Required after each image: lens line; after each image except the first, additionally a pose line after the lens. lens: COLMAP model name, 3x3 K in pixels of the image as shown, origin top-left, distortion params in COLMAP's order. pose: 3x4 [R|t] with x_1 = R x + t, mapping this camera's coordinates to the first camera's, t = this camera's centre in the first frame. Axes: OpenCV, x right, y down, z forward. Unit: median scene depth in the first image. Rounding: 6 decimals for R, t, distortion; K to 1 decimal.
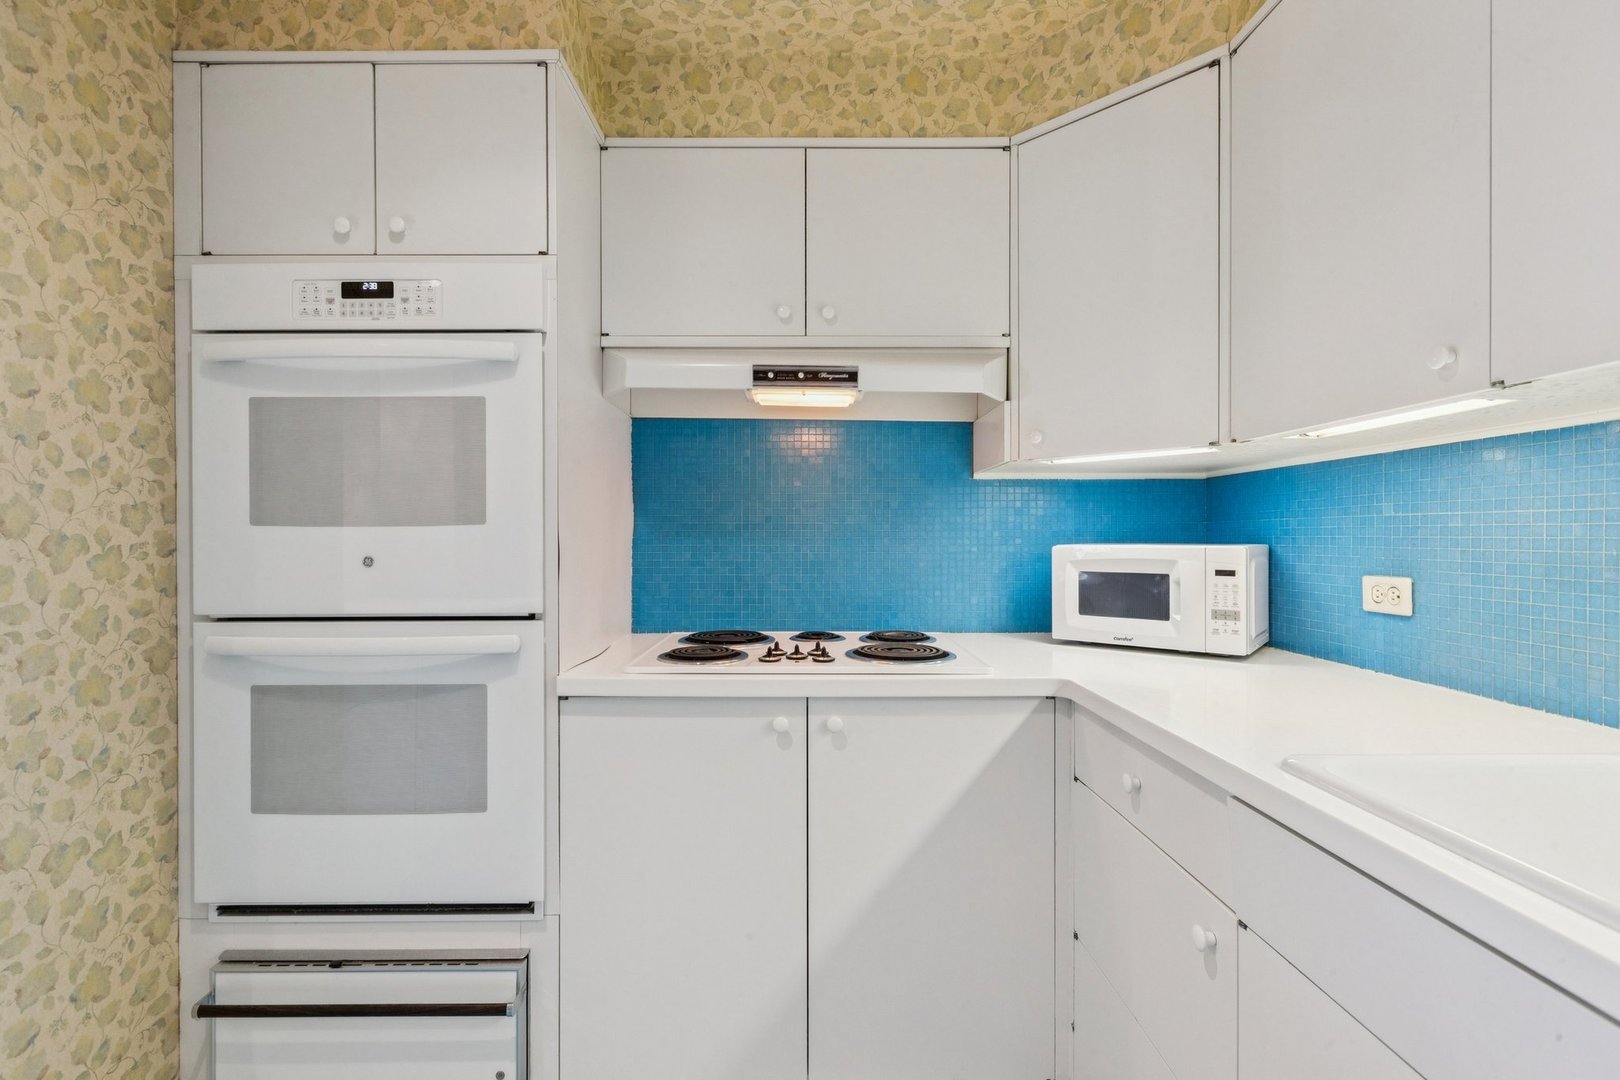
lens RADIAL K [[730.2, 0, 810.0], [0, 730.2, 540.0], [0, 0, 1]] dist [0.001160, 0.000170]
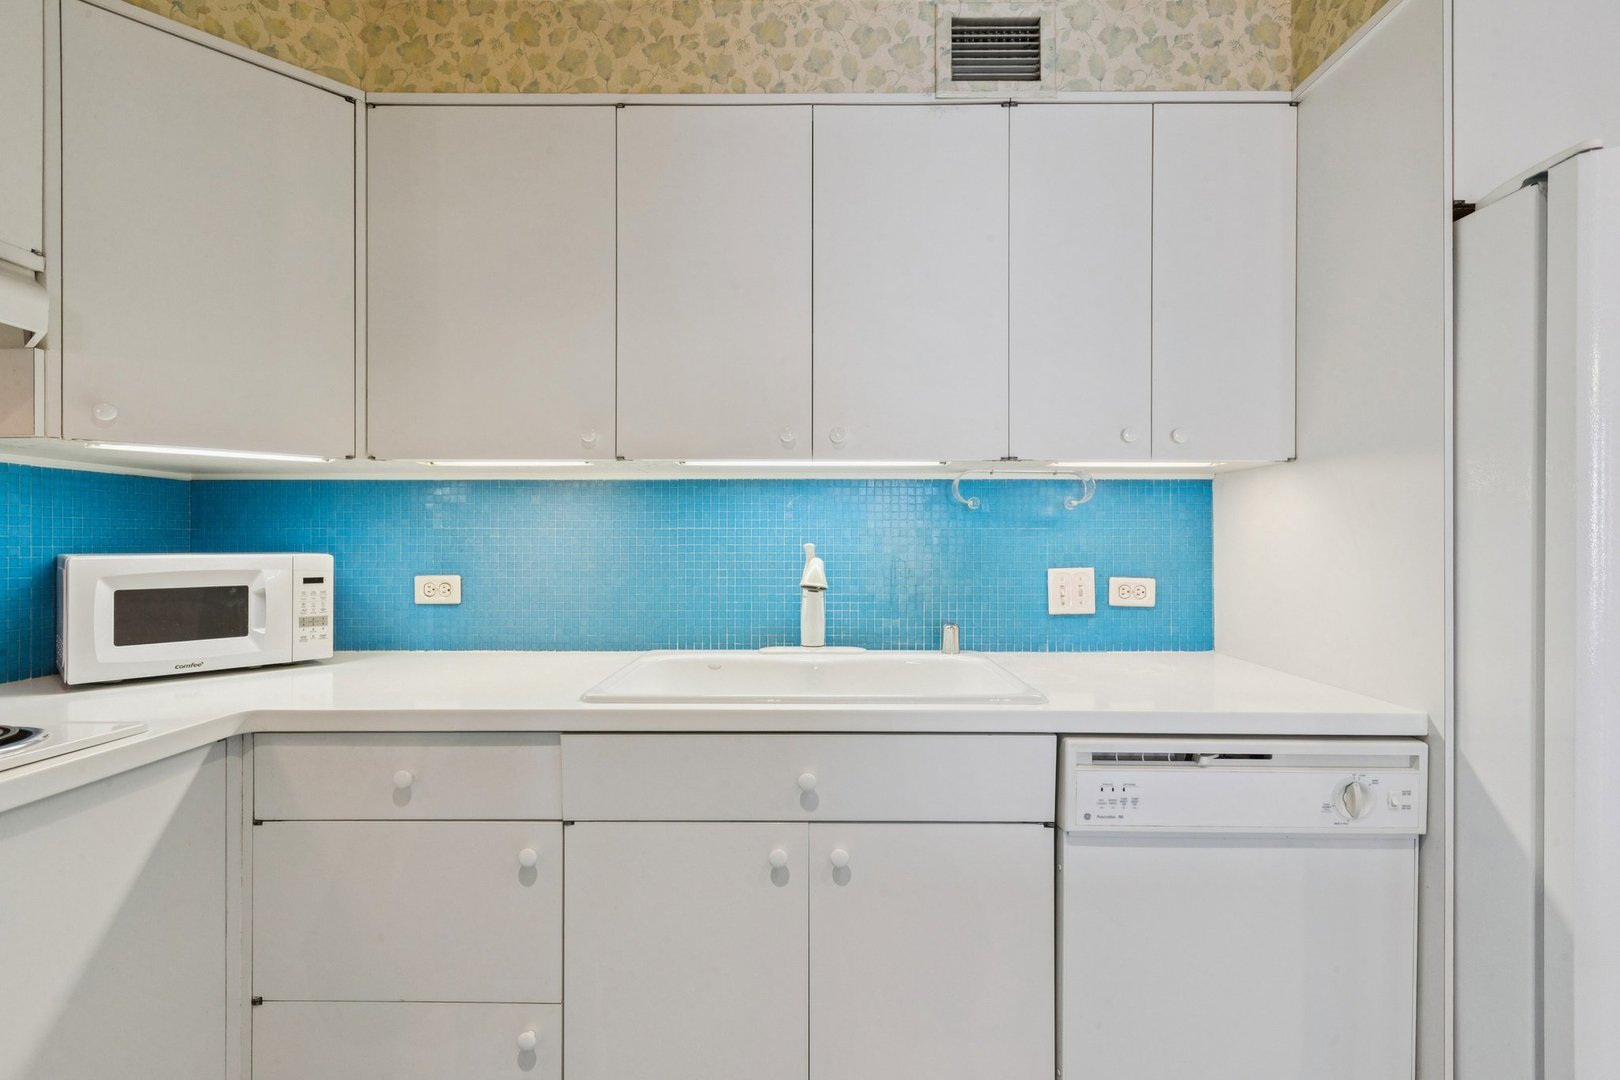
lens RADIAL K [[730.2, 0, 810.0], [0, 730.2, 540.0], [0, 0, 1]] dist [0.001160, 0.000170]
pose [[0.007136, 0.004132, 0.999966, -0.456775], [0.005612, 0.999976, -0.004172, -0.003399], [-0.999959, 0.005642, 0.007113, 0.296800]]
